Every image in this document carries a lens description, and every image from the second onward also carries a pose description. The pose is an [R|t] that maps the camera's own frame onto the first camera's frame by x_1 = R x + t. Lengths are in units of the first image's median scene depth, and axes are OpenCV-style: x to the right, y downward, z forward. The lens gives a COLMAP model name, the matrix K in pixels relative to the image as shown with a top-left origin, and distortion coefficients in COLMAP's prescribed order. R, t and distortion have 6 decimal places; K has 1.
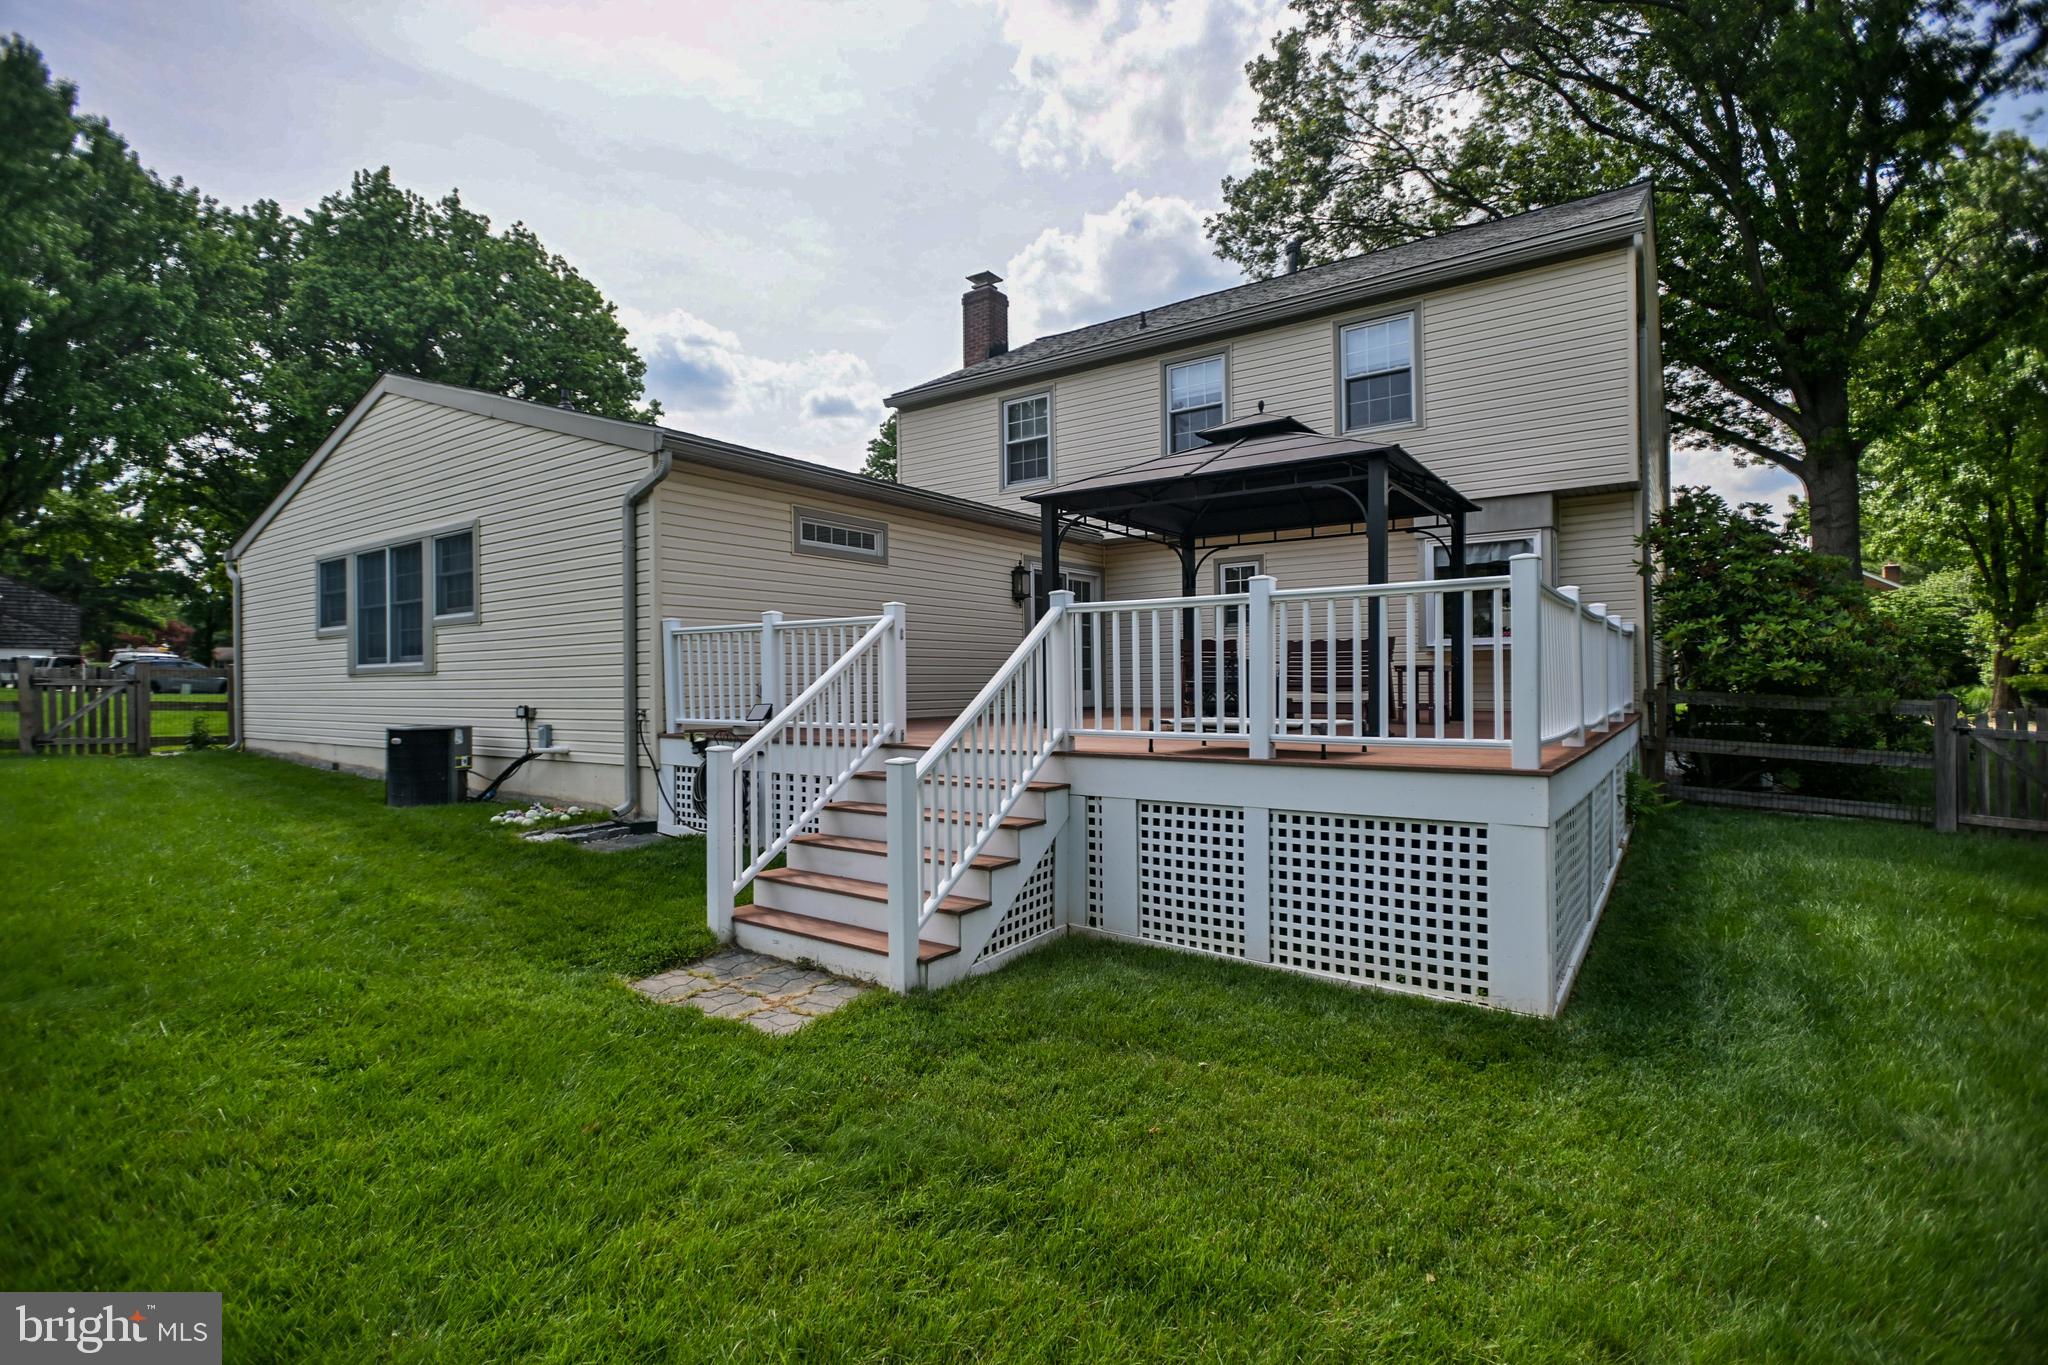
lens RADIAL K [[963.9, 0, 1026.8], [0, 963.9, 681.1], [0, 0, 1]] dist [-0.002742, -0.003101]
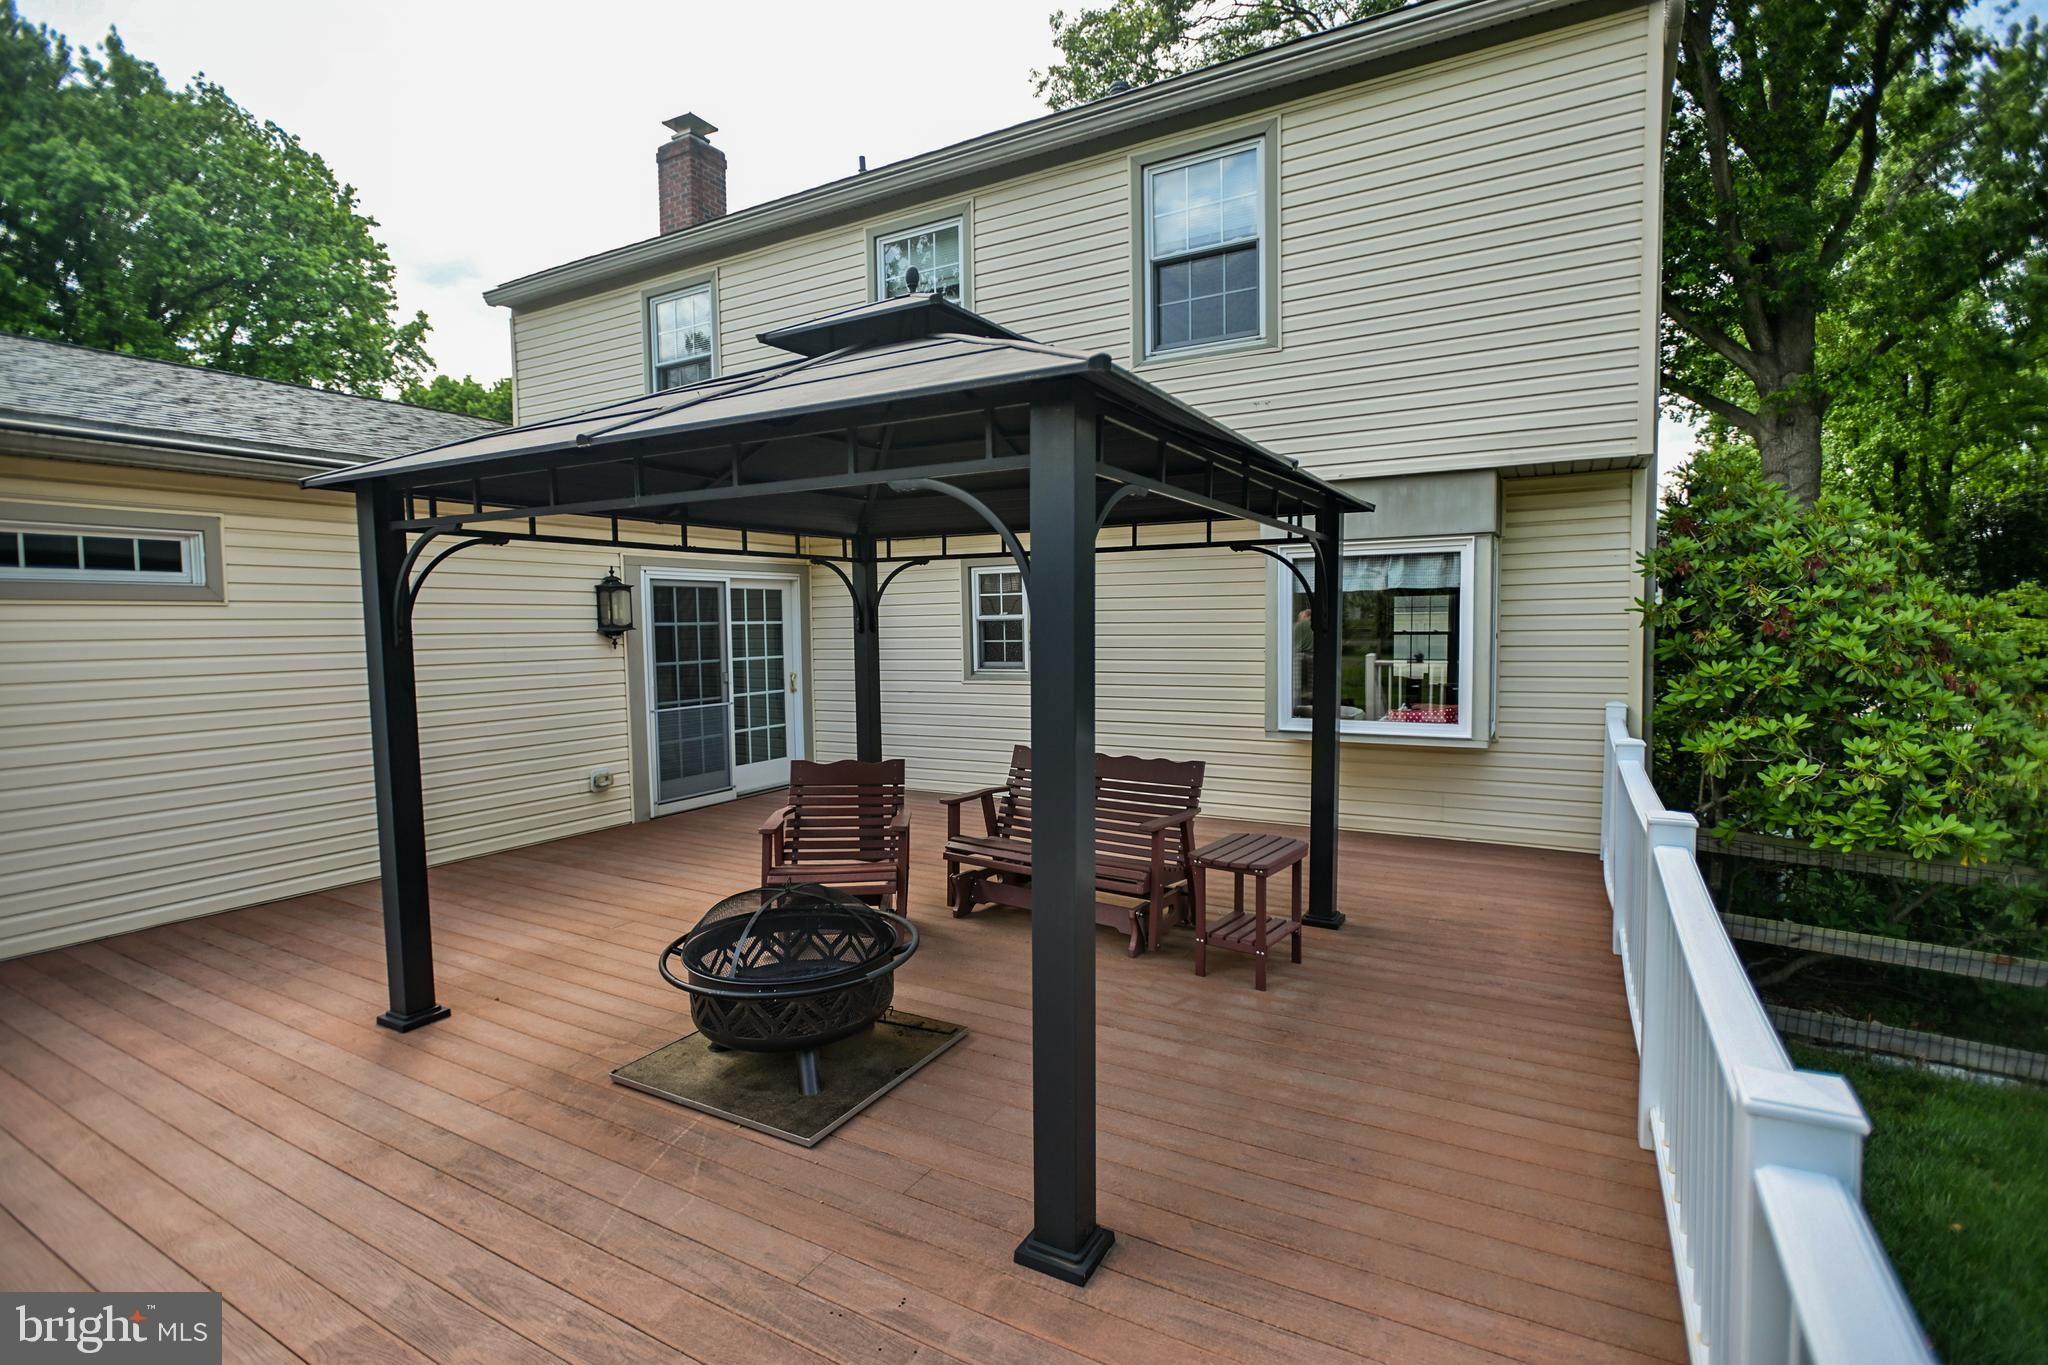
lens RADIAL K [[963.9, 0, 1018.7], [0, 963.9, 685.3], [0, 0, 1]] dist [-0.002742, -0.003101]
pose [[0.995983, -0.007166, 0.089259, 0.198211], [0.001134, 0.997722, 0.067447, -0.098246], [-0.089539, -0.067075, 0.993722, 0.416033]]
